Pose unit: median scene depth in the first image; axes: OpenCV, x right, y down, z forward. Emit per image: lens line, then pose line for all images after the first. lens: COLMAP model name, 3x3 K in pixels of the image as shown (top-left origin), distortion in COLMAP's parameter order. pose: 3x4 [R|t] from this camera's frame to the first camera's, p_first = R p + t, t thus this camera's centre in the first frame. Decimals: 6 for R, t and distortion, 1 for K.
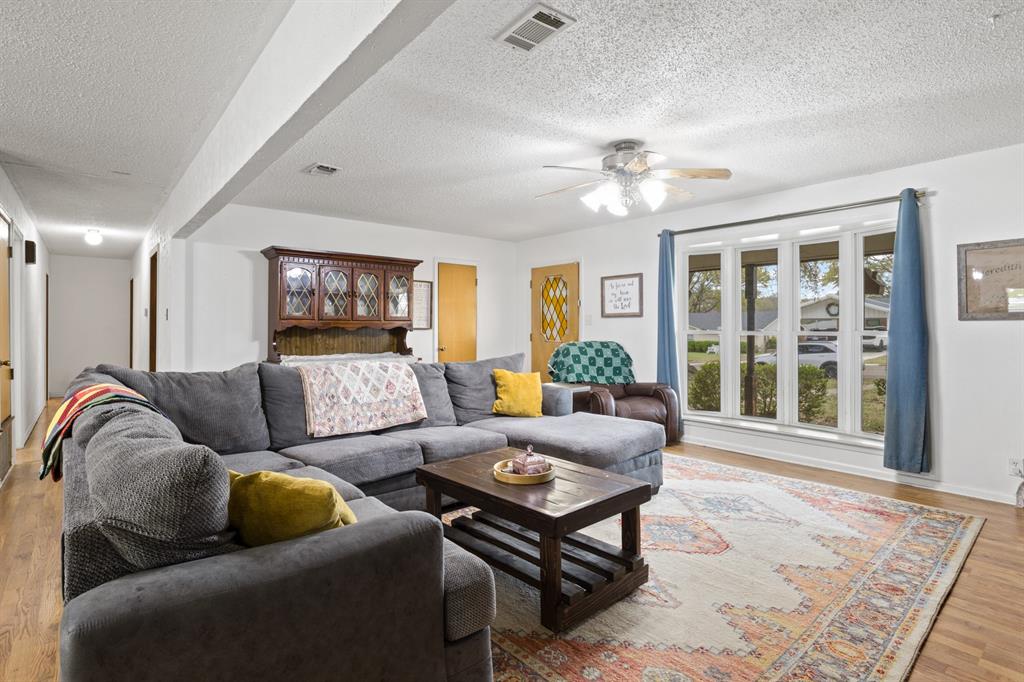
lens RADIAL K [[511.8, 0, 511.7], [0, 511.8, 321.3], [0, 0, 1]] dist [0.004161, -0.002915]
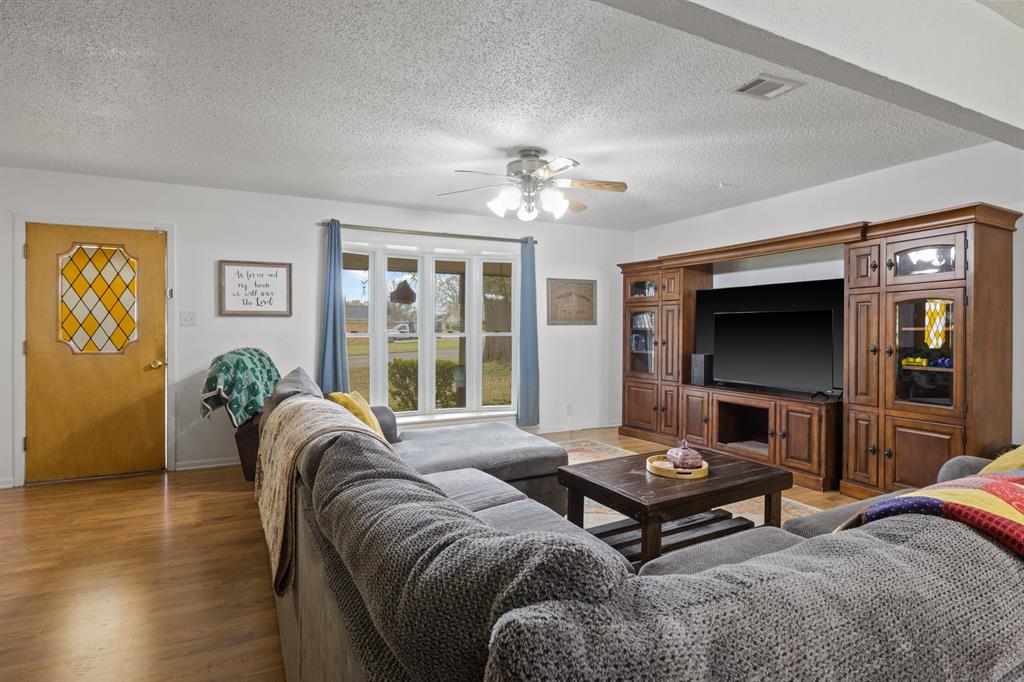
lens RADIAL K [[511.8, 0, 511.0], [0, 511.8, 331.4], [0, 0, 1]] dist [0.004161, -0.002915]
pose [[0.255339, -0.007151, 0.966825, -0.455217], [-0.011663, 0.999877, 0.010476, 0.002386], [-0.966781, -0.013951, 0.255224, 0.445118]]
